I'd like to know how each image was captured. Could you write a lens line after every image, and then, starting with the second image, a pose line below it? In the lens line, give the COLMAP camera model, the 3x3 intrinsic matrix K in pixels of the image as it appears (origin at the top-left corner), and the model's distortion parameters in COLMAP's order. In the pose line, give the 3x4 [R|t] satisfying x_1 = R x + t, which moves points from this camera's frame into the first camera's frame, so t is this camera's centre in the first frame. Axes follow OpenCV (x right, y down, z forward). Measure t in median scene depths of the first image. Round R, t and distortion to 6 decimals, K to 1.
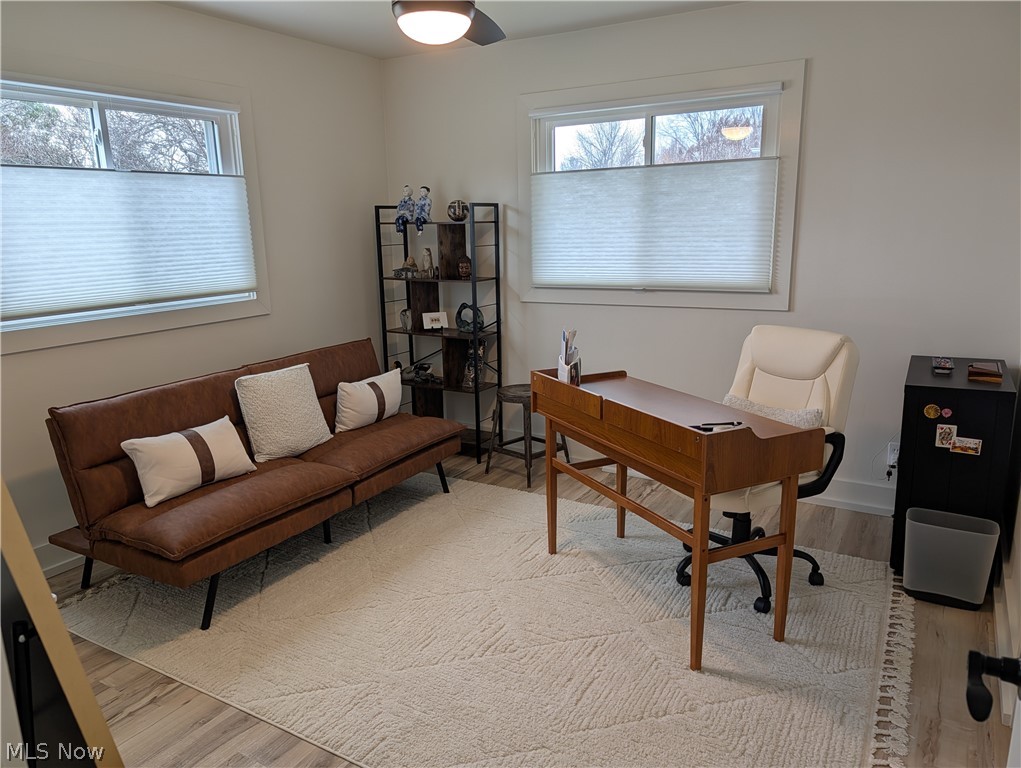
lens RADIAL K [[738.1, 0, 518.1], [0, 738.1, 395.8], [0, 0, 1]] dist [0.025411, -0.006095]
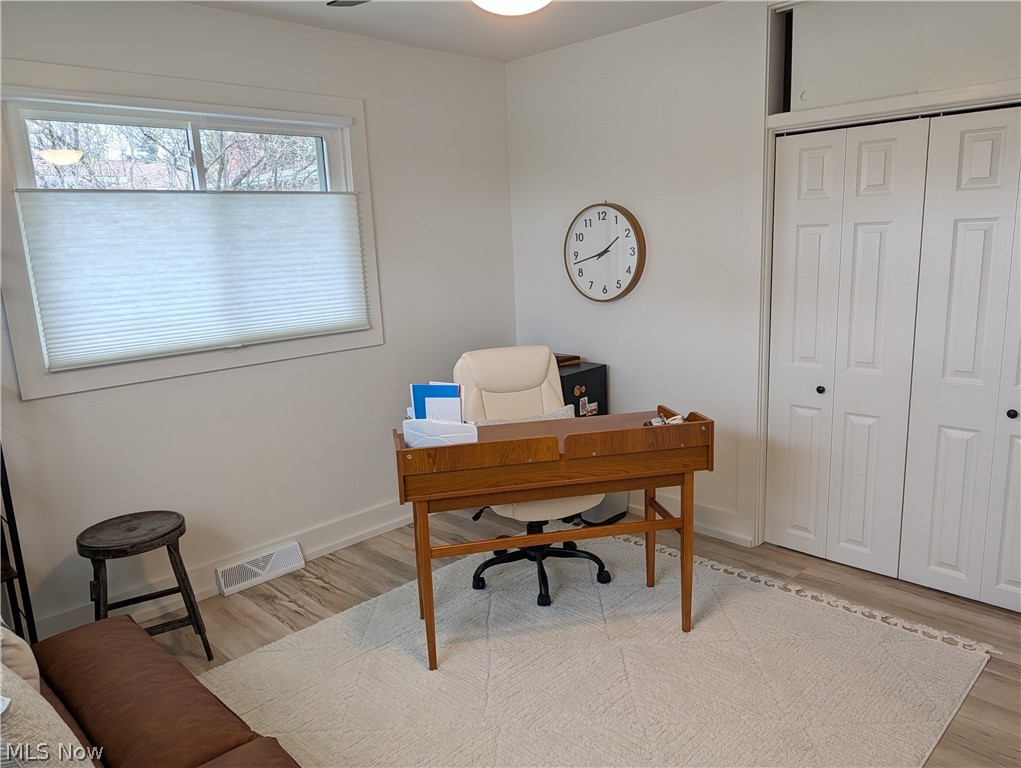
lens RADIAL K [[738.1, 0, 518.1], [0, 738.1, 395.8], [0, 0, 1]] dist [0.025411, -0.006095]
pose [[0.253295, -0.191179, 0.948310, -0.533882], [0.260138, 0.957631, 0.123575, -0.118322], [-0.931756, 0.215391, 0.292296, 0.523000]]
